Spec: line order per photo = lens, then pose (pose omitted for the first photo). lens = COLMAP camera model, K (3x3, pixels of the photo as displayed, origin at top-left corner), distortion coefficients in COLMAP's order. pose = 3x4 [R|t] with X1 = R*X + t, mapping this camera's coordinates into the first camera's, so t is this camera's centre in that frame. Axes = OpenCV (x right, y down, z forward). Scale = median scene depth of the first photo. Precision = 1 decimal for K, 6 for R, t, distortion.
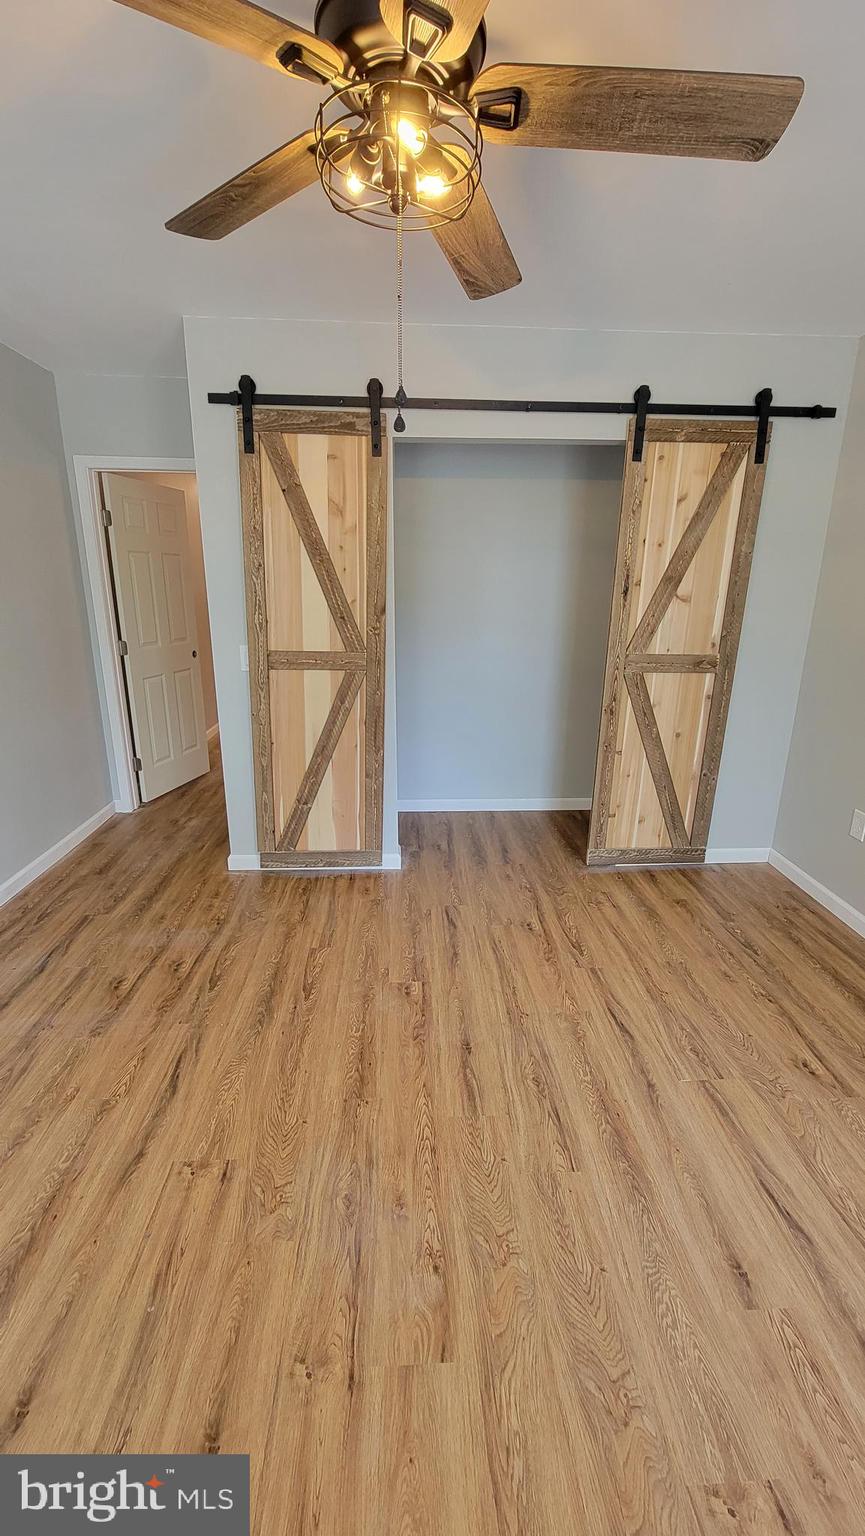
lens RADIAL K [[612.9, 0, 420.5], [0, 612.9, 772.6], [0, 0, 1]] dist [-0.001521, 0.000135]
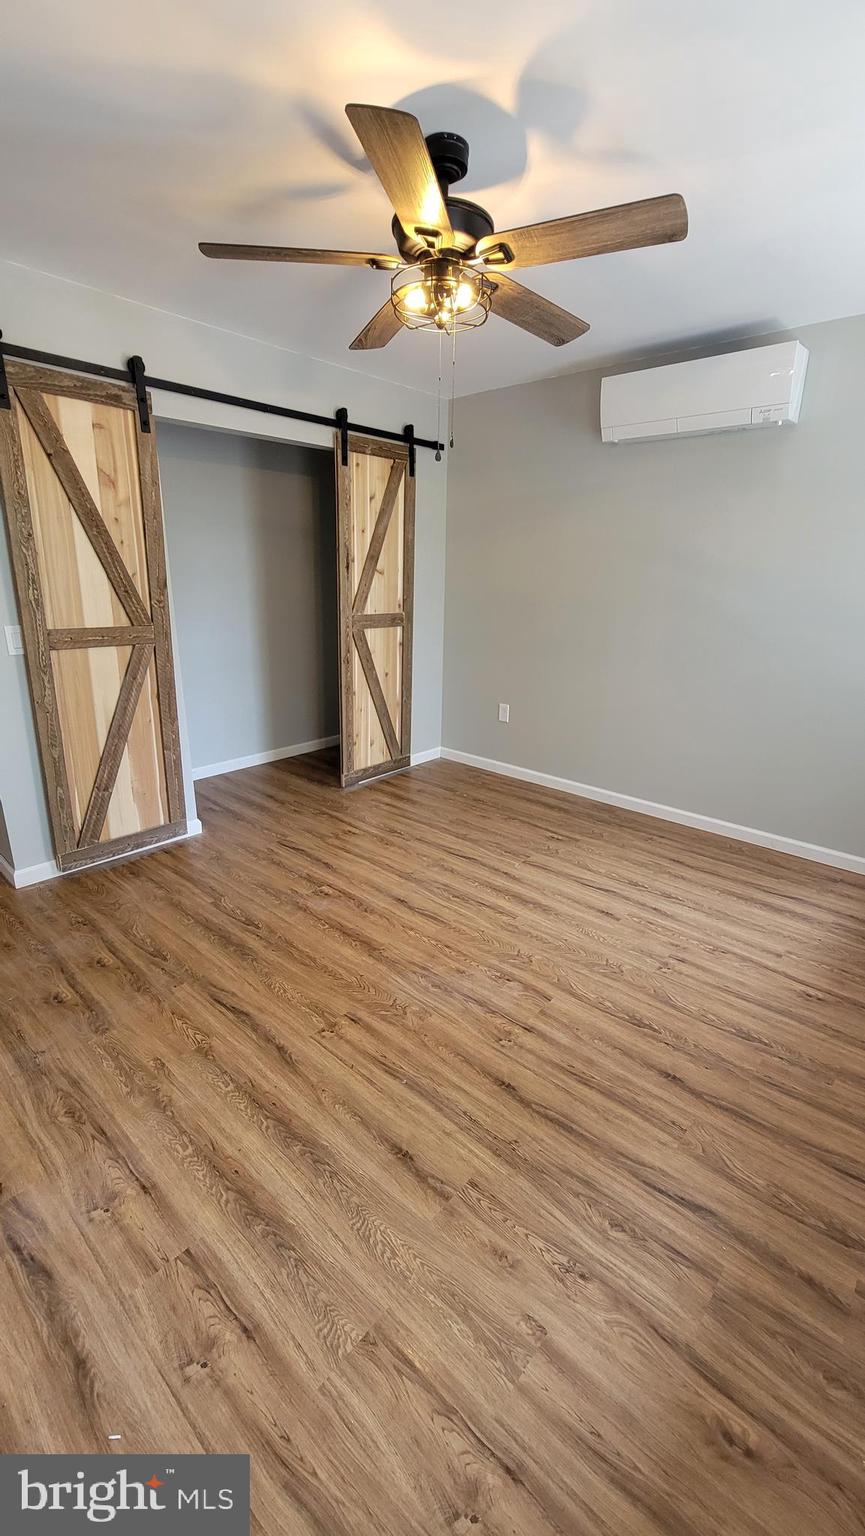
lens RADIAL K [[612.9, 0, 420.5], [0, 612.9, 772.6], [0, 0, 1]] dist [-0.001521, 0.000135]
pose [[0.717416, -0.217772, 0.661732, -0.535011], [0.195913, 0.974618, 0.108342, 0.020549], [-0.668530, 0.051916, 0.741871, -0.044218]]
